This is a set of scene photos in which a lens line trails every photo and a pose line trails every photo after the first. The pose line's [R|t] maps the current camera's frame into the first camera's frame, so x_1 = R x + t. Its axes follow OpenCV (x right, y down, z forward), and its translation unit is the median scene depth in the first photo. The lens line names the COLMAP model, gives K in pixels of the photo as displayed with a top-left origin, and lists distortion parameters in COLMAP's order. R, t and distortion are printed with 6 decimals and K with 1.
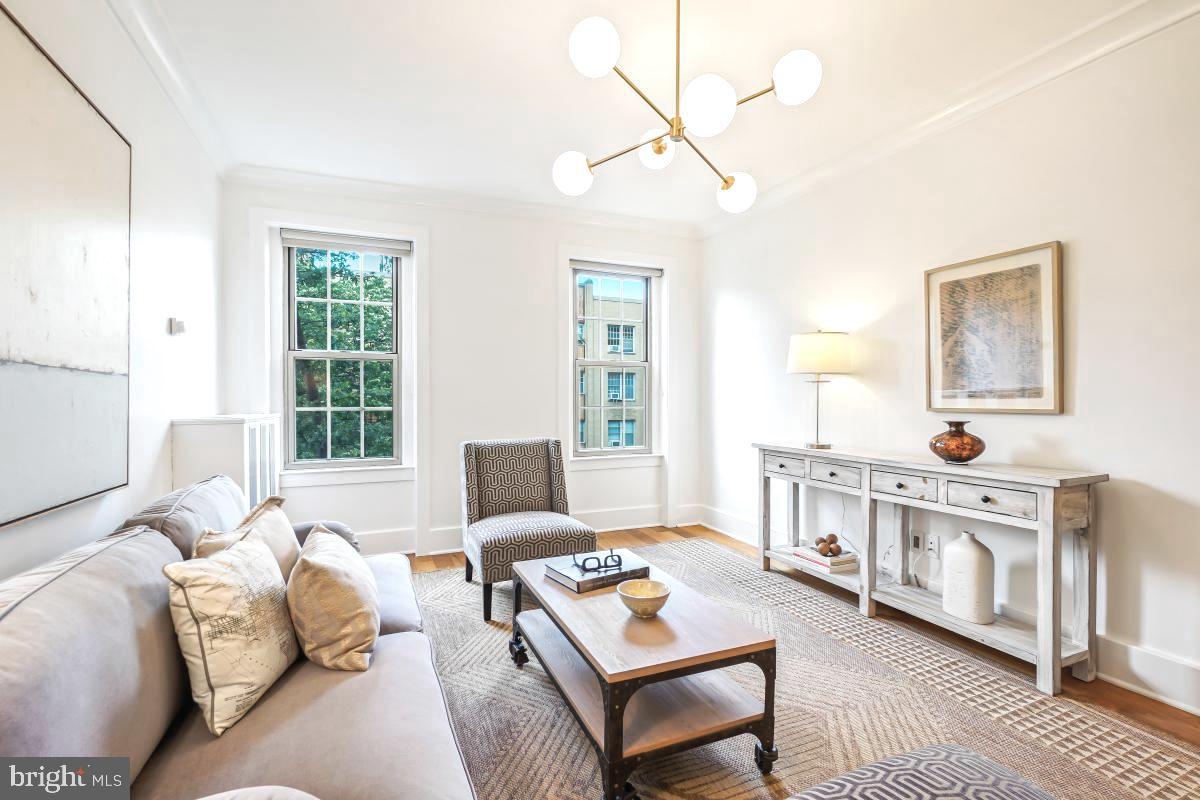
lens RADIAL K [[532.8, 0, 595.3], [0, 532.8, 402.7], [0, 0, 1]] dist [-0.006763, 0.000331]
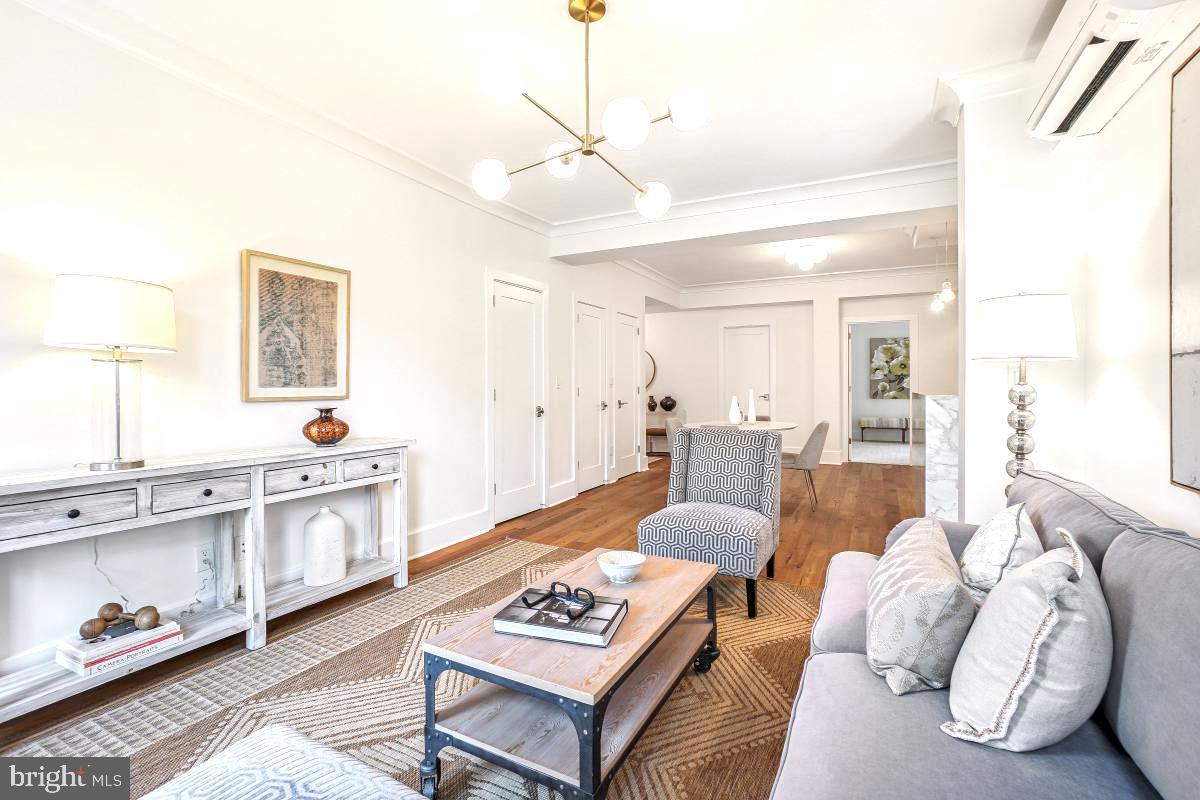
lens RADIAL K [[532.8, 0, 600.6], [0, 532.8, 381.4], [0, 0, 1]] dist [-0.006763, 0.000331]
pose [[-0.628482, 0.007519, 0.777788, -0.535808], [0.008319, 0.999961, -0.002945, -0.012515], [-0.777780, 0.004620, -0.628520, 1.232086]]
